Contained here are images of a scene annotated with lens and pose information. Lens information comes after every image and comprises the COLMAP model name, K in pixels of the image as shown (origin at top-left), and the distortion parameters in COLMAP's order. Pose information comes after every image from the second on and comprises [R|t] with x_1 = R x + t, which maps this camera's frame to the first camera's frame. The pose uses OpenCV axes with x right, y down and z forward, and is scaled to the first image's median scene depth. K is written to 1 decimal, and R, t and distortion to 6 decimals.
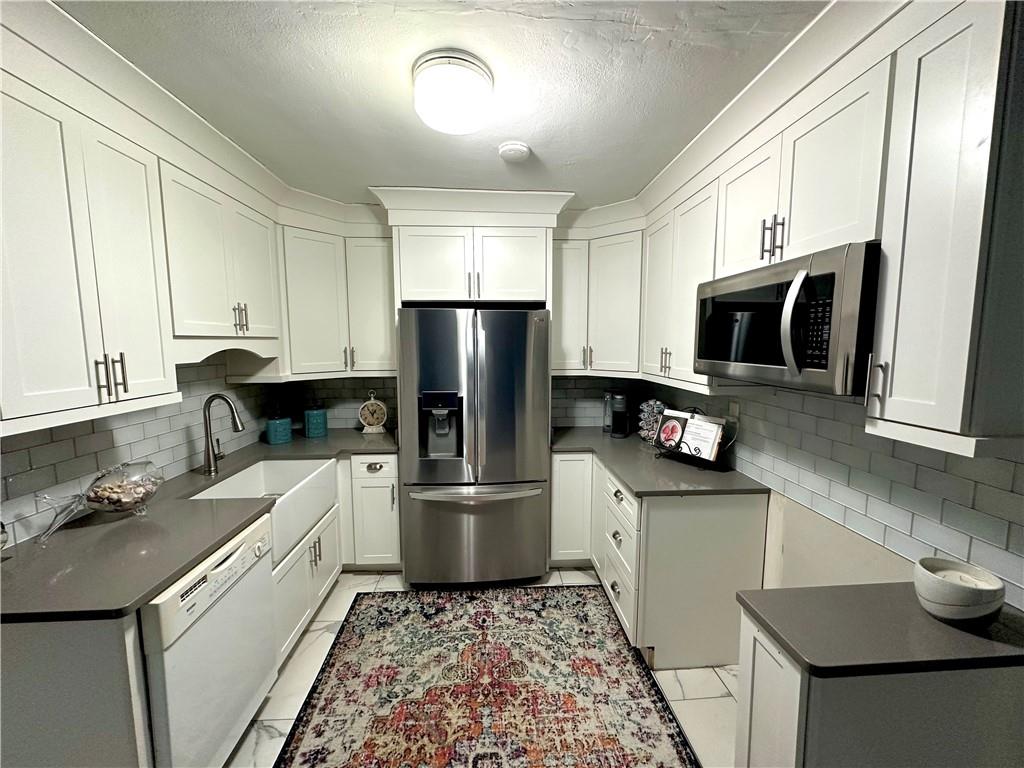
lens RADIAL K [[407.1, 0, 512.0], [0, 407.1, 384.3], [0, 0, 1]] dist [-0.002770, 0.000494]
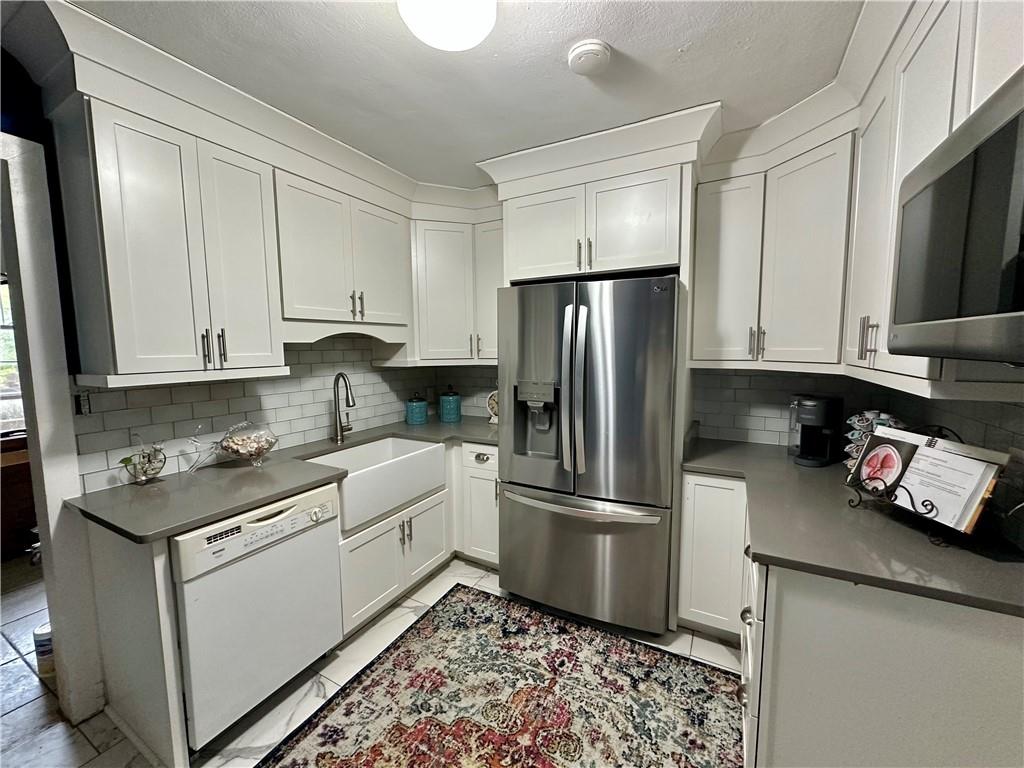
lens RADIAL K [[407.1, 0, 511.9], [0, 407.1, 384.4], [0, 0, 1]] dist [-0.002770, 0.000494]
pose [[0.850403, 0.042773, -0.524391, 0.251144], [-0.046497, 0.998900, 0.006074, 0.024459], [0.524073, 0.019217, 0.851456, 0.249082]]
